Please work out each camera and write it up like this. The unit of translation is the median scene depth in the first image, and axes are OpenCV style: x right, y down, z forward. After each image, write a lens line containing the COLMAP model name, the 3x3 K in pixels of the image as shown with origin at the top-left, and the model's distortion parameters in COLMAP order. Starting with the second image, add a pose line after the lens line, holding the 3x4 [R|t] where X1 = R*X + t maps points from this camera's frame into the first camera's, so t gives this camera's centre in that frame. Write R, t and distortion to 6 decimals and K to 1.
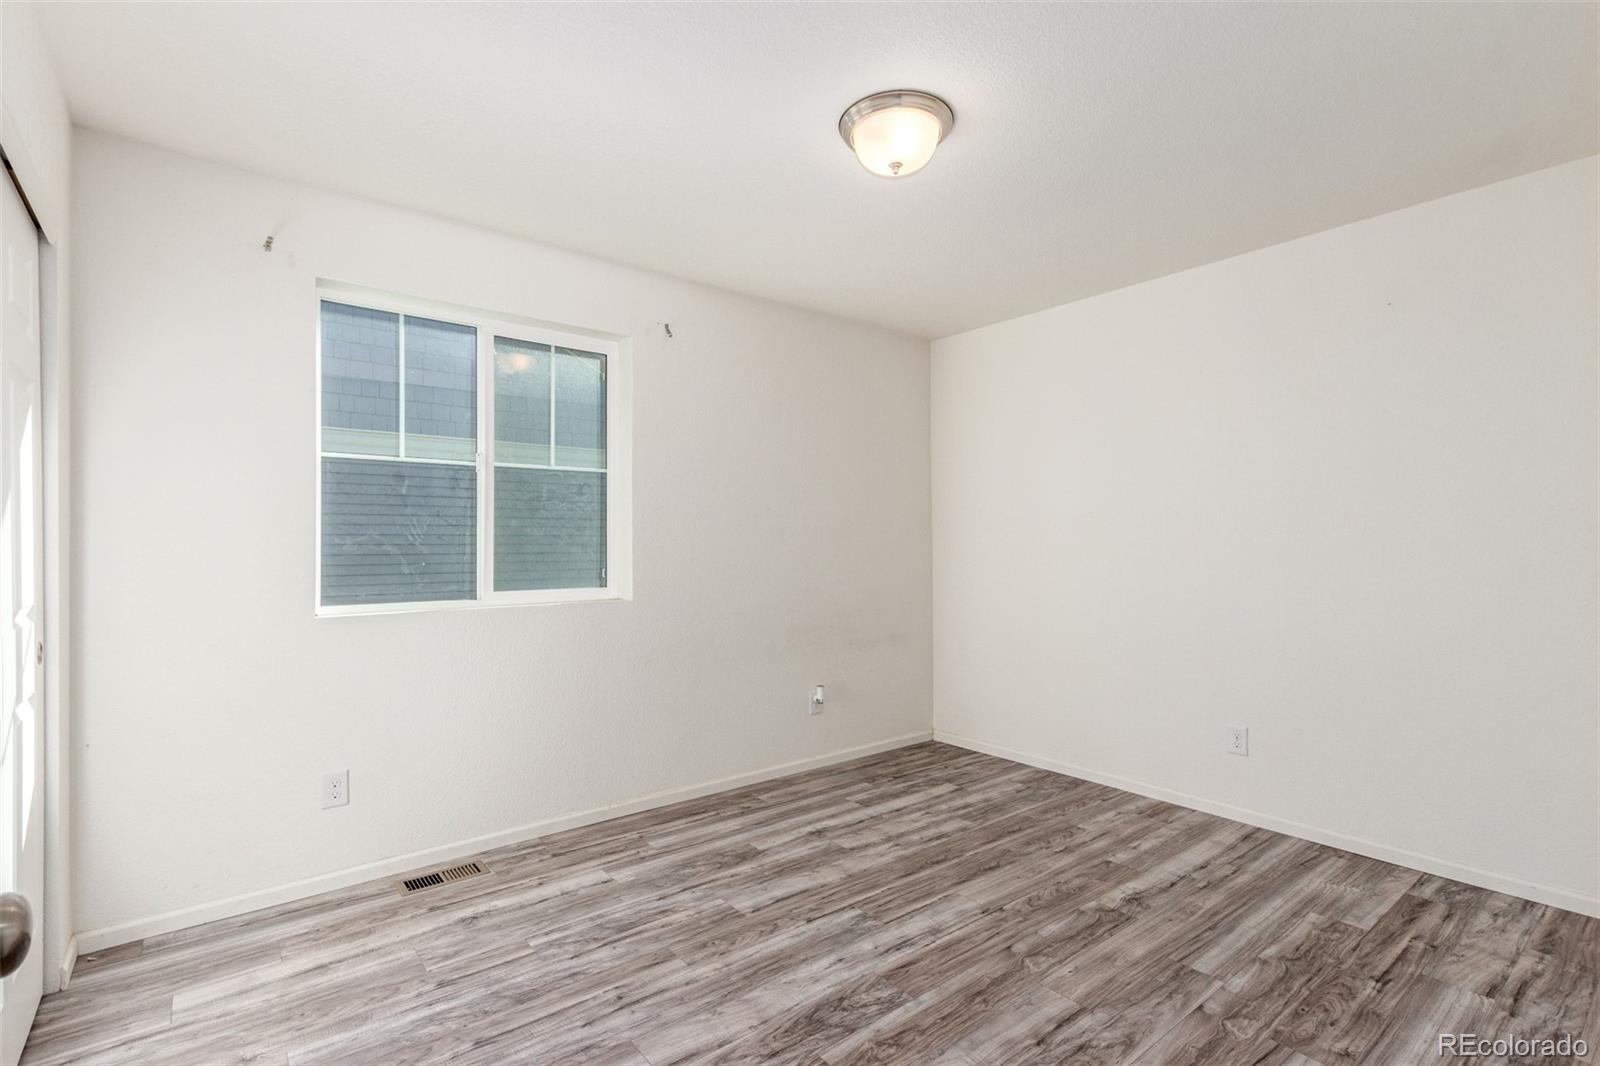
lens RADIAL K [[742.7, 0, 803.0], [0, 742.7, 538.9], [0, 0, 1]] dist [0.009111, -0.004801]
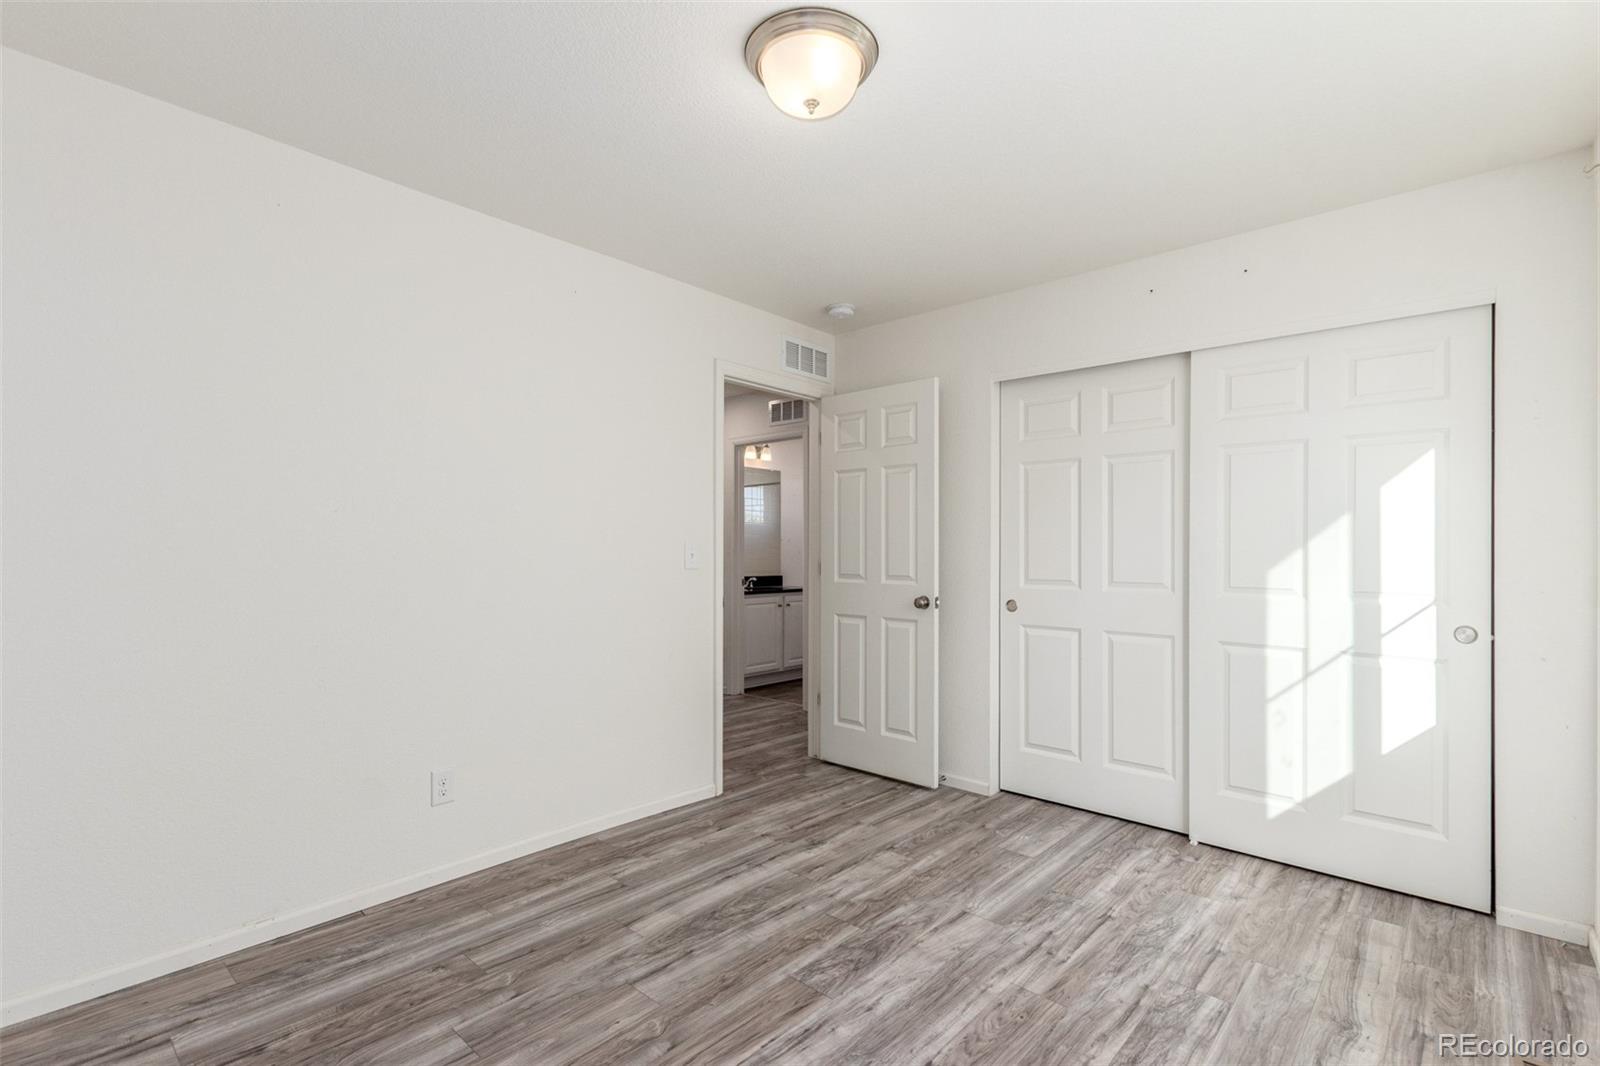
lens RADIAL K [[742.7, 0, 802.0], [0, 742.7, 541.3], [0, 0, 1]] dist [0.009111, -0.004801]
pose [[-0.988773, -0.002763, -0.149398, 0.279751], [-0.000795, 0.999912, -0.013230, 0.010580], [0.149422, -0.012963, -0.988689, 1.972829]]
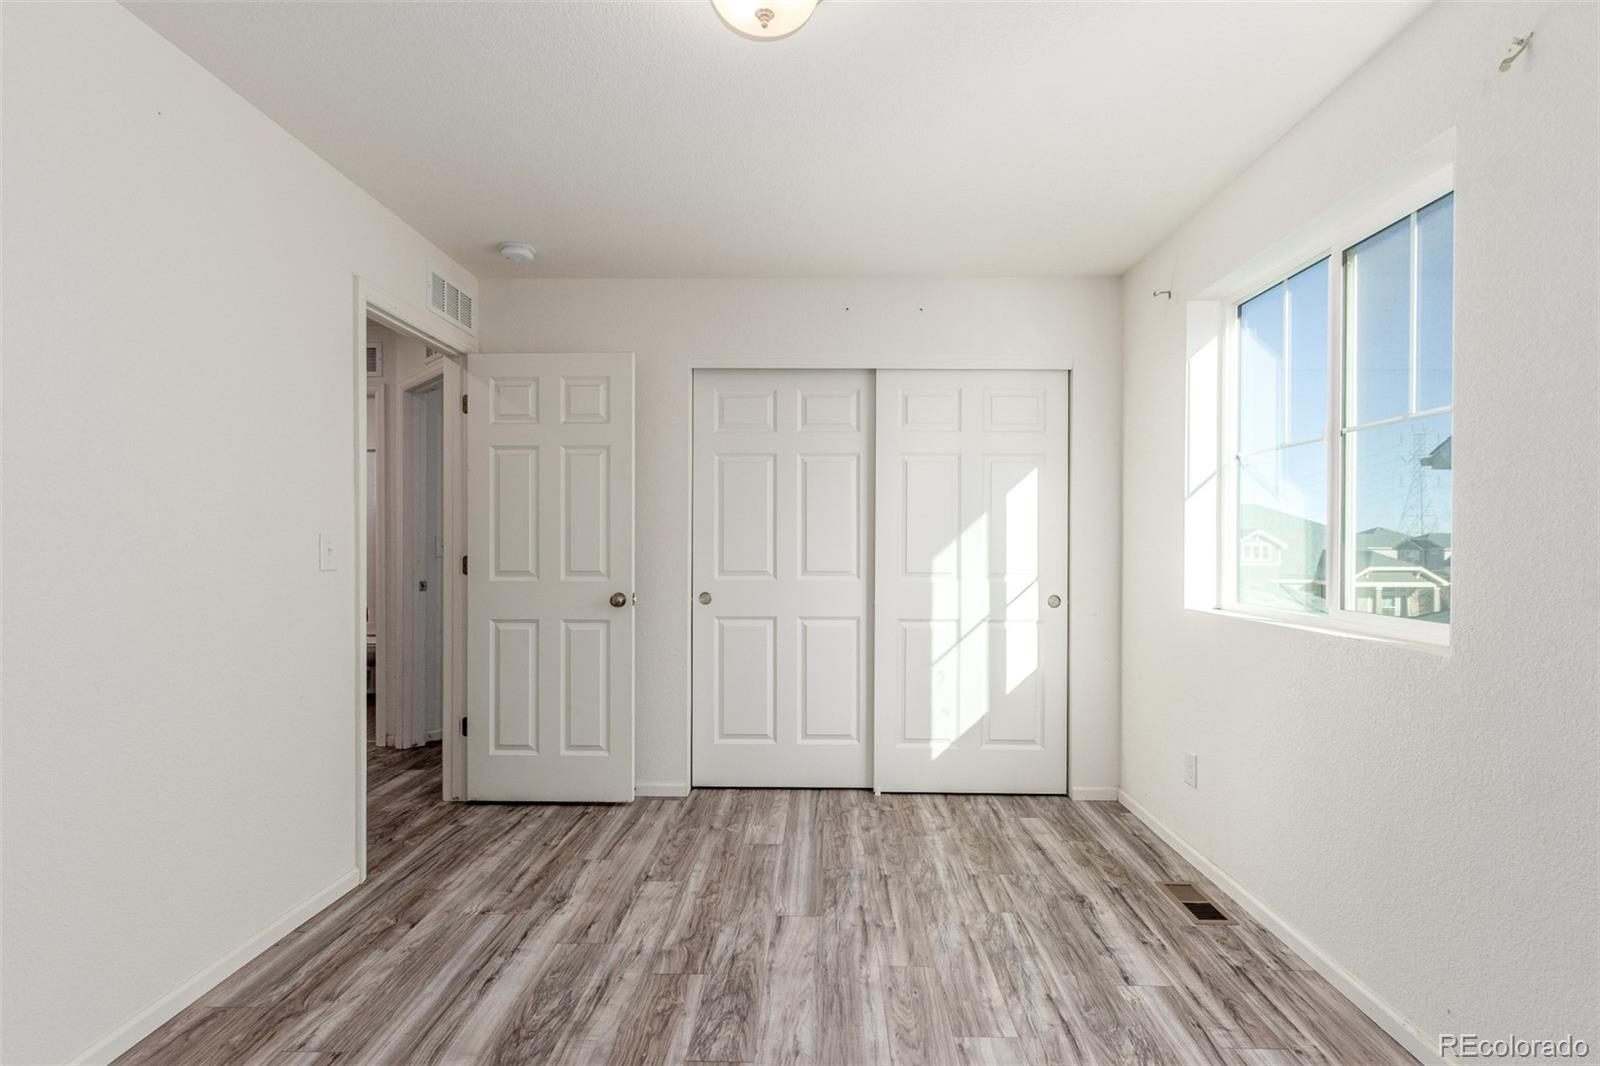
lens RADIAL K [[742.7, 0, 811.8], [0, 742.7, 537.1], [0, 0, 1]] dist [0.009111, -0.004801]
pose [[-0.642811, -0.002072, -0.766022, 0.695785], [0.001652, 0.999990, -0.004091, 0.004523], [0.766023, -0.003895, -0.642802, 1.607814]]
